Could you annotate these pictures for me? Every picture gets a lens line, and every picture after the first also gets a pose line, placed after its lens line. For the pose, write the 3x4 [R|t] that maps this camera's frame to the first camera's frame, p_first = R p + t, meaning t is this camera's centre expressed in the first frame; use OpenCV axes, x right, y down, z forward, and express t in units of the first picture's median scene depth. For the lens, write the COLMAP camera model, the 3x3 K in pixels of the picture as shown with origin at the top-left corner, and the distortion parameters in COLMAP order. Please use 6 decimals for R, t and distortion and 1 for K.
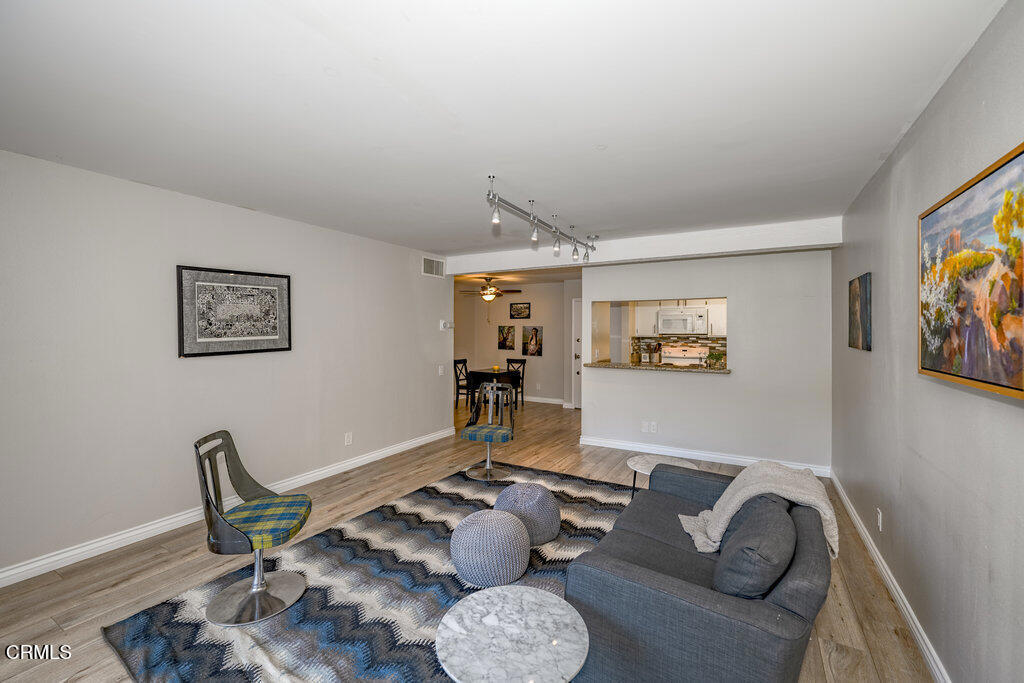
lens RADIAL K [[417.8, 0, 512.3], [0, 417.8, 338.0], [0, 0, 1]] dist [-0.000790, 0.000171]
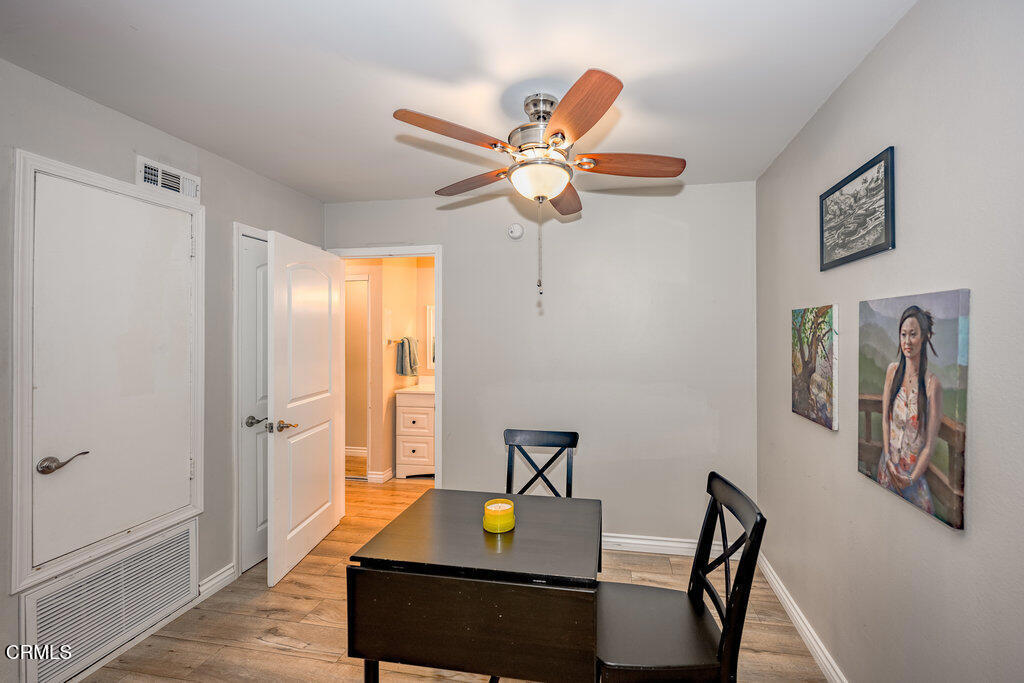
lens RADIAL K [[417.8, 0, 512.2], [0, 417.8, 336.6], [0, 0, 1]] dist [-0.000790, 0.000171]
pose [[0.347732, -0.006106, -0.937574, 0.136848], [-0.007734, 0.999926, -0.009381, -0.012011], [0.937562, 0.010513, 0.347659, 0.817580]]
